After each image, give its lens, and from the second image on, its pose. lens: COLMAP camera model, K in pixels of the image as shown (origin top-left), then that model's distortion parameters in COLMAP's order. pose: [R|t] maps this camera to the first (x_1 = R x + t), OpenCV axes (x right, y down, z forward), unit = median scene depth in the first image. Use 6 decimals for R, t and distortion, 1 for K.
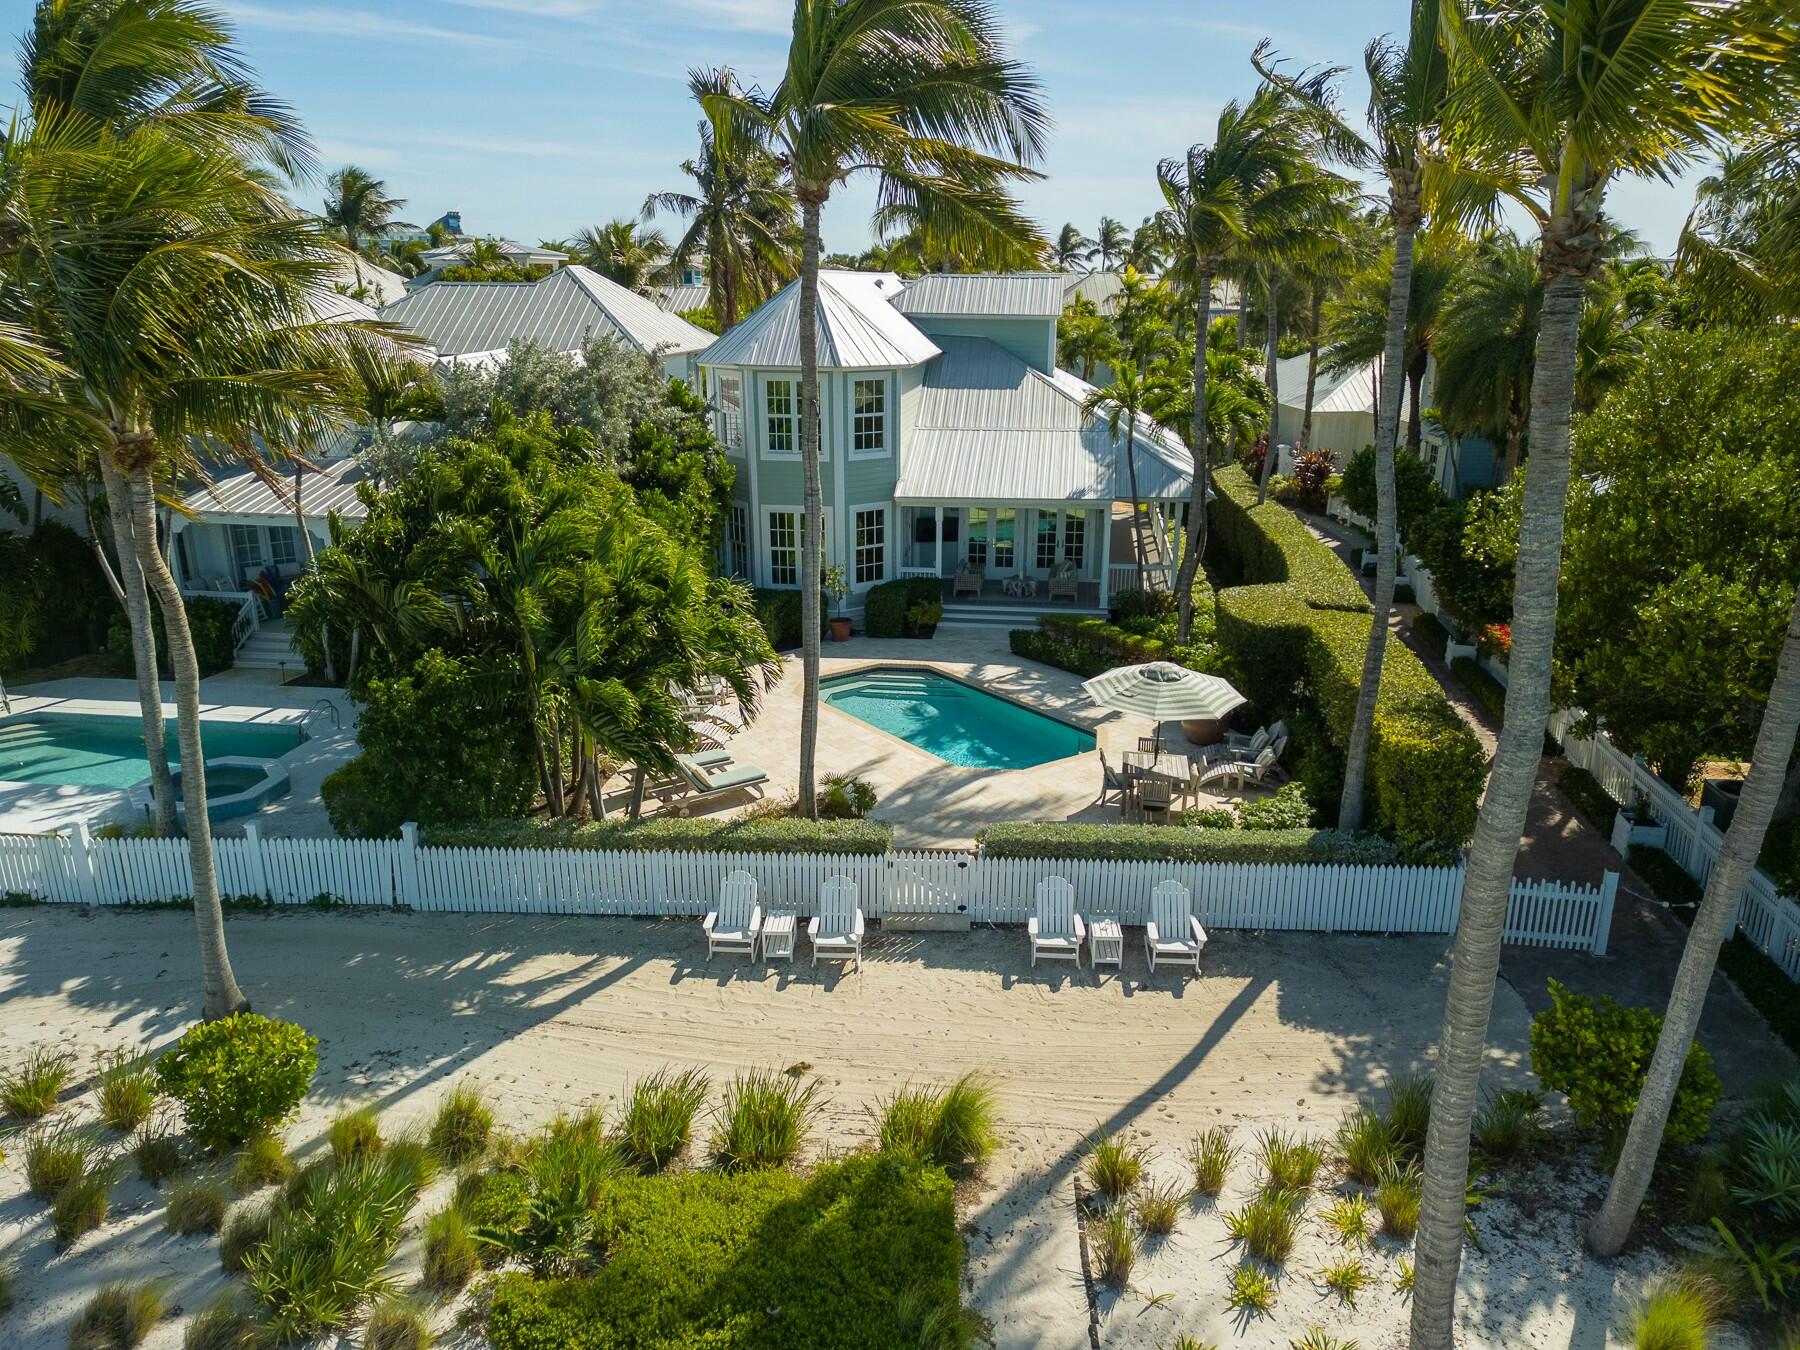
lens RADIAL K [[1258.1, 0, 904.9], [0, 1258.1, 672.5], [0, 0, 1]] dist [0.054251, -0.053794]
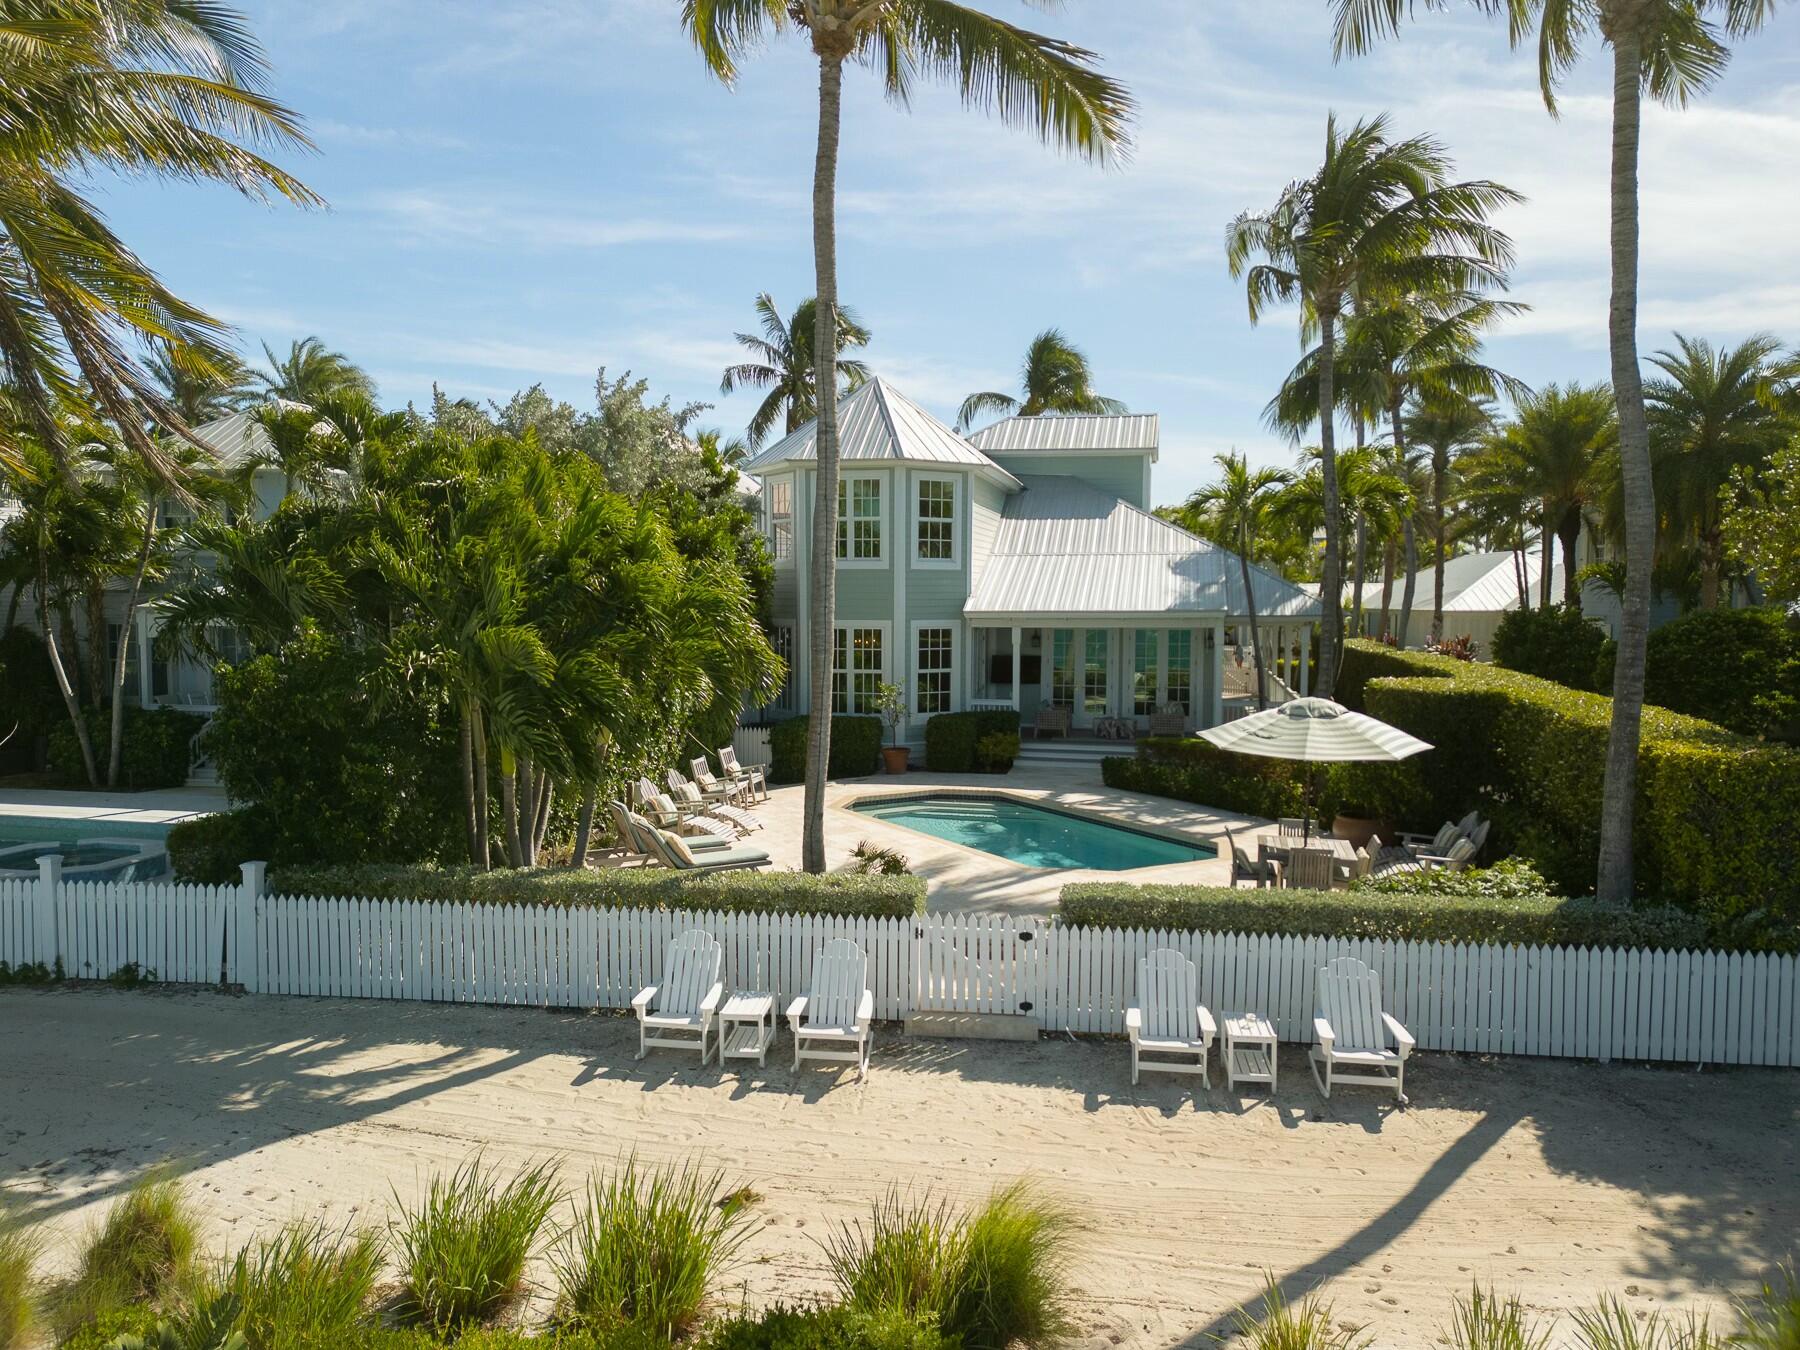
lens RADIAL K [[1258.1, 0, 899.0], [0, 1258.1, 679.0], [0, 0, 1]] dist [0.054251, -0.053794]
pose [[0.996507, 0.006623, -0.083242, 0.033622], [-0.025515, 0.973326, -0.228005, 0.175369], [0.079512, 0.229333, 0.970095, 0.309714]]
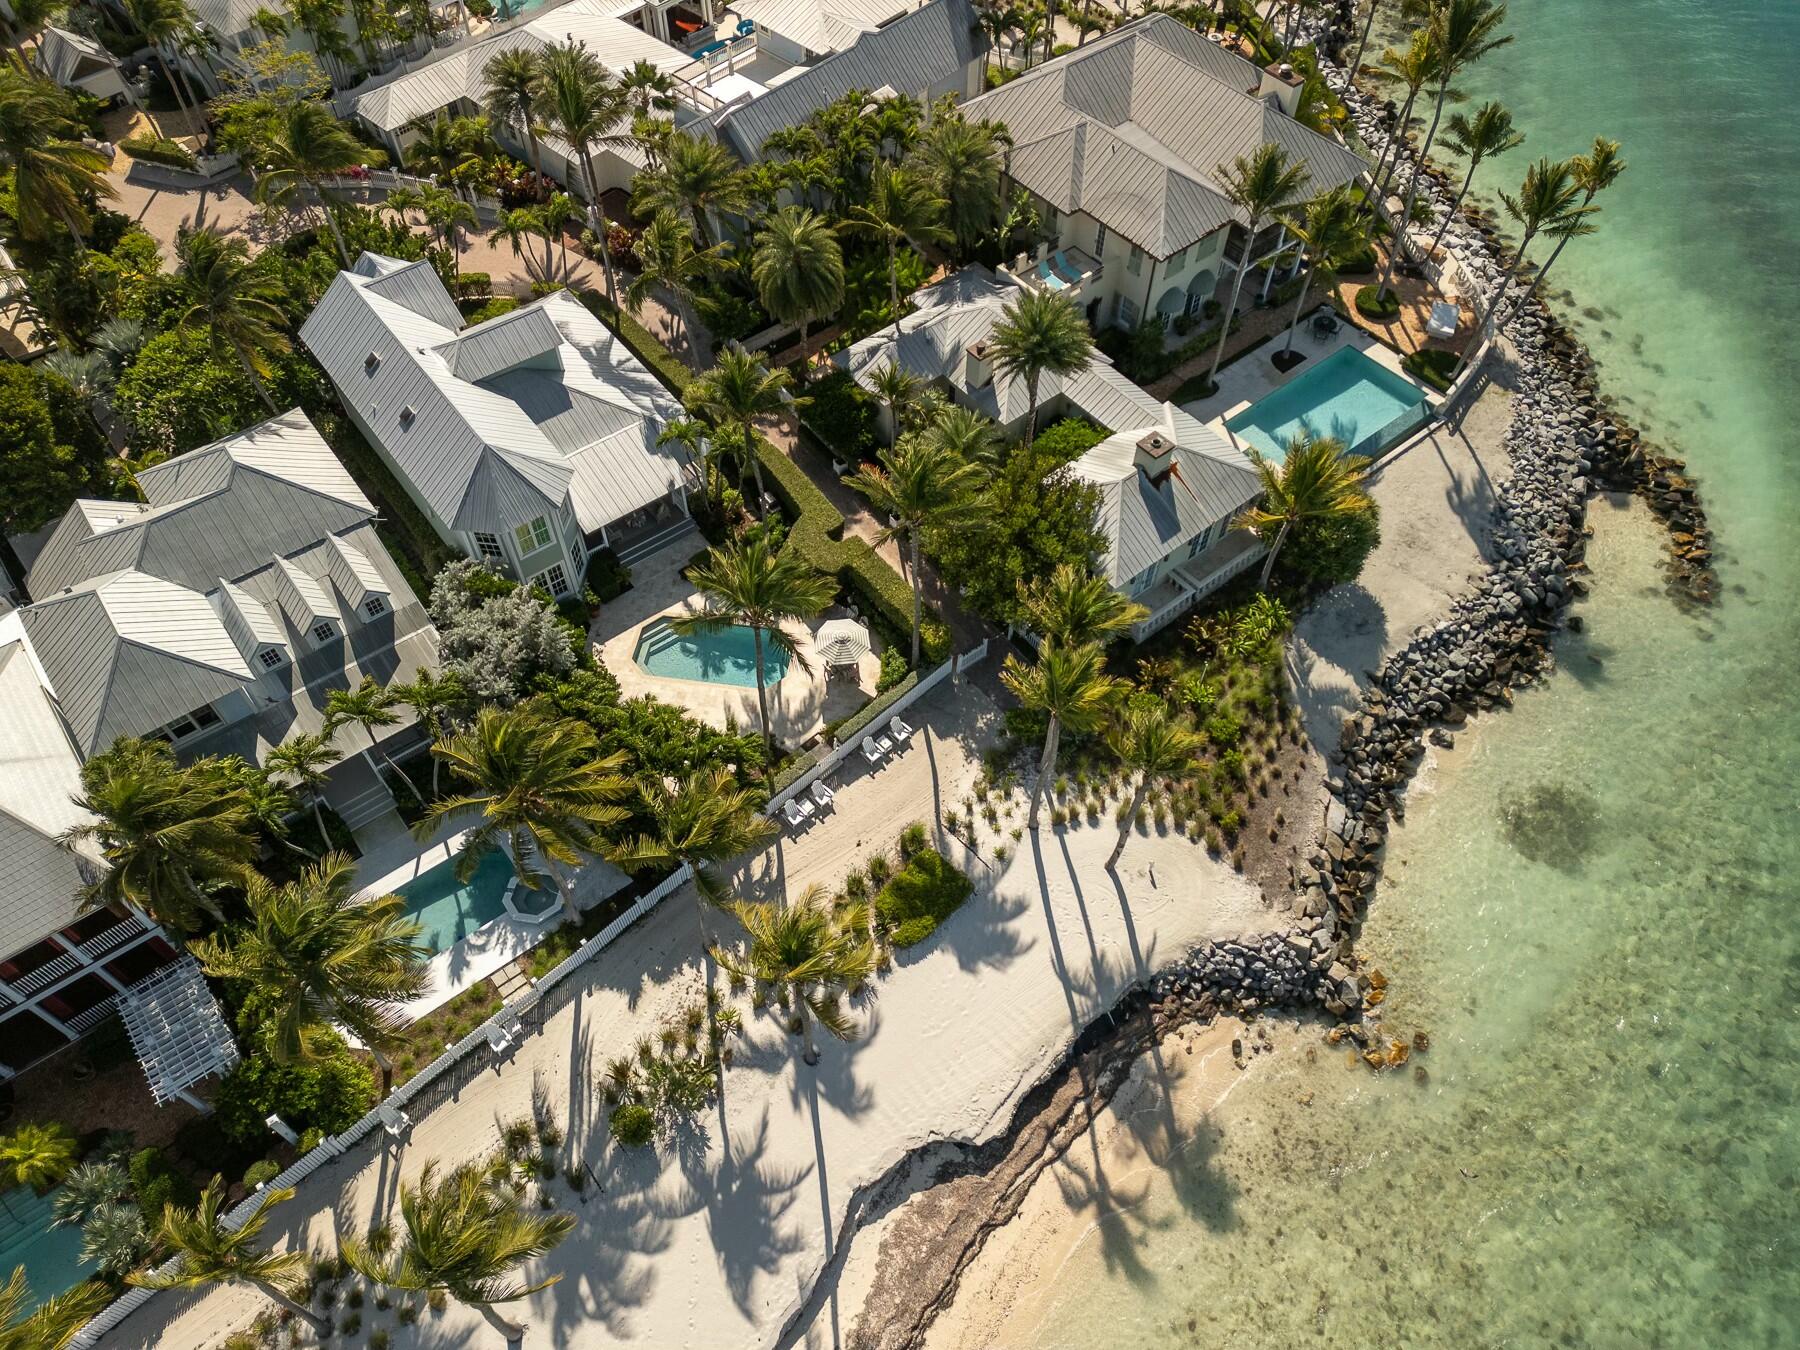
lens RADIAL K [[1258.1, 0, 912.6], [0, 1258.1, 686.4], [0, 0, 1]] dist [0.054251, -0.053794]
pose [[0.700253, -0.580490, 0.415546, -0.966148], [0.207118, 0.722242, 0.659901, -1.861813], [-0.683190, -0.376030, 0.625981, -0.908482]]
